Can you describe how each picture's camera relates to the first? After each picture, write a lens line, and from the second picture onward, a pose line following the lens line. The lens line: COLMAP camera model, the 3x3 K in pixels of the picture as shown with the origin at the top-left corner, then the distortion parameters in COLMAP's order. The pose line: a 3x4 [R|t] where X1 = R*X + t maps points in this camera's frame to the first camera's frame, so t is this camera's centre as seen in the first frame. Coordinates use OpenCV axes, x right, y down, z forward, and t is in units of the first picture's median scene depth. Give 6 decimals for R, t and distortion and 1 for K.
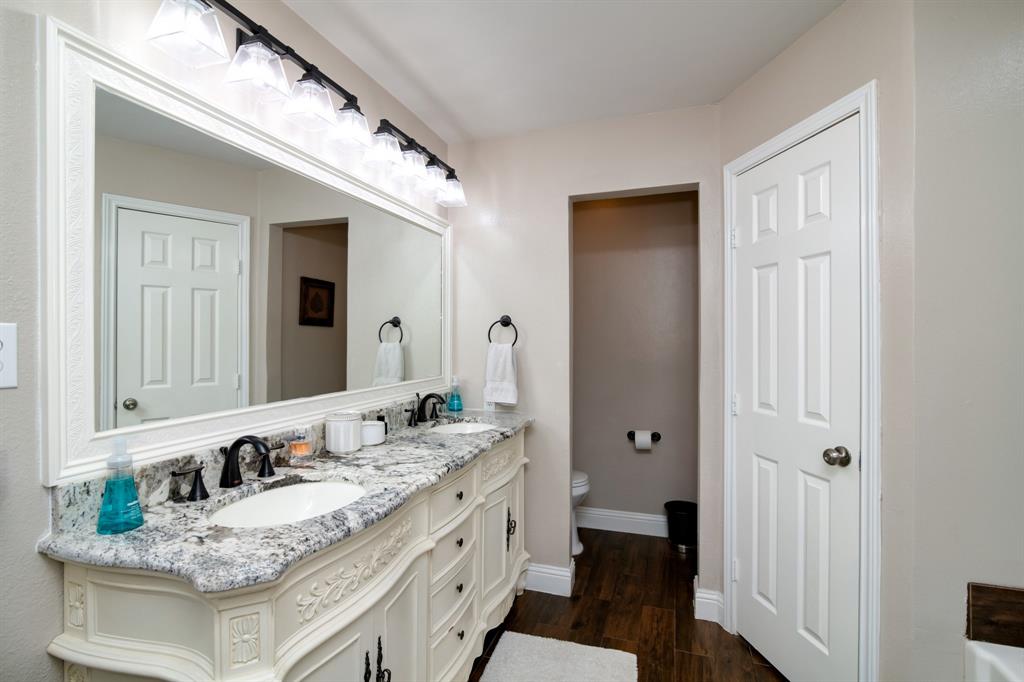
lens RADIAL K [[470.0, 0, 515.1], [0, 470.0, 339.1], [0, 0, 1]] dist [-0.011300, 0.001593]
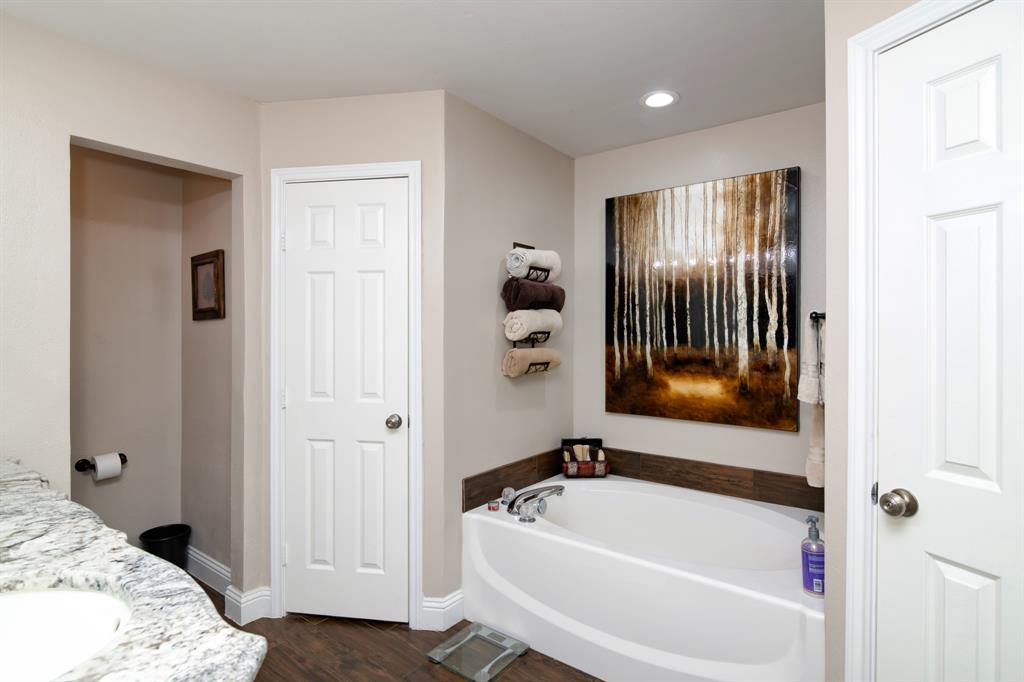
lens RADIAL K [[513.5, 0, 506.9], [0, 513.5, 332.6], [0, 0, 1]] dist [-0.001266, -0.001212]
pose [[0.332213, 0.005488, 0.943188, -0.654469], [0.002239, 0.999976, -0.006607, 0.000673], [-0.943202, 0.004307, 0.332193, 0.196158]]
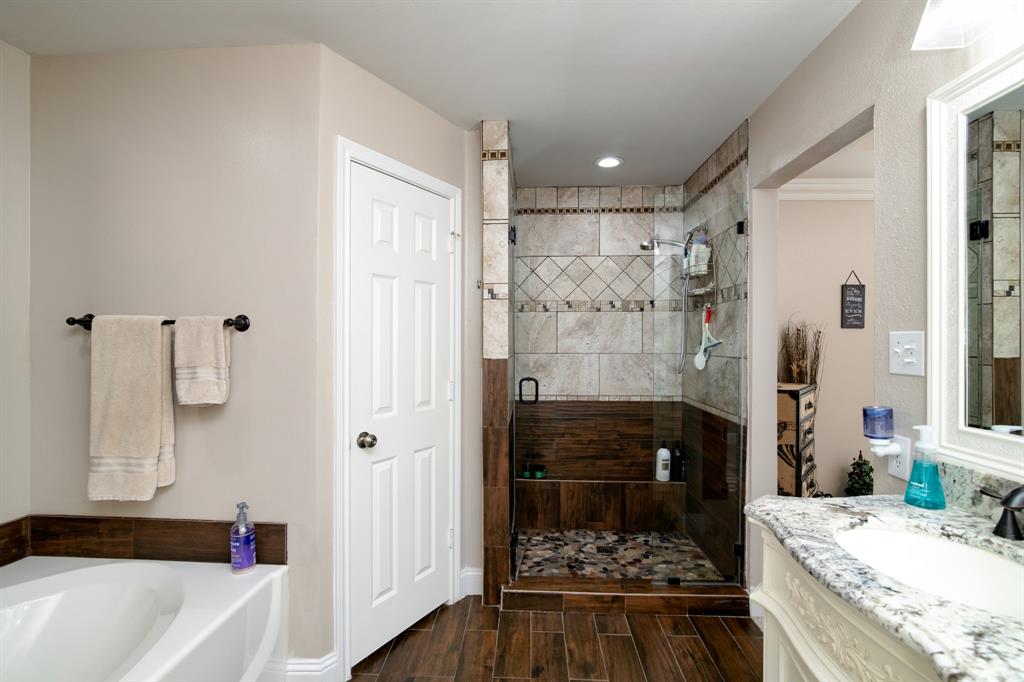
lens RADIAL K [[470.0, 0, 504.6], [0, 470.0, 340.4], [0, 0, 1]] dist [-0.011300, 0.001593]
pose [[-0.967869, -0.002635, -0.251441, 0.306154], [-0.002974, 0.999995, 0.000966, -0.003532], [0.251437, 0.001683, -0.967872, 1.221797]]
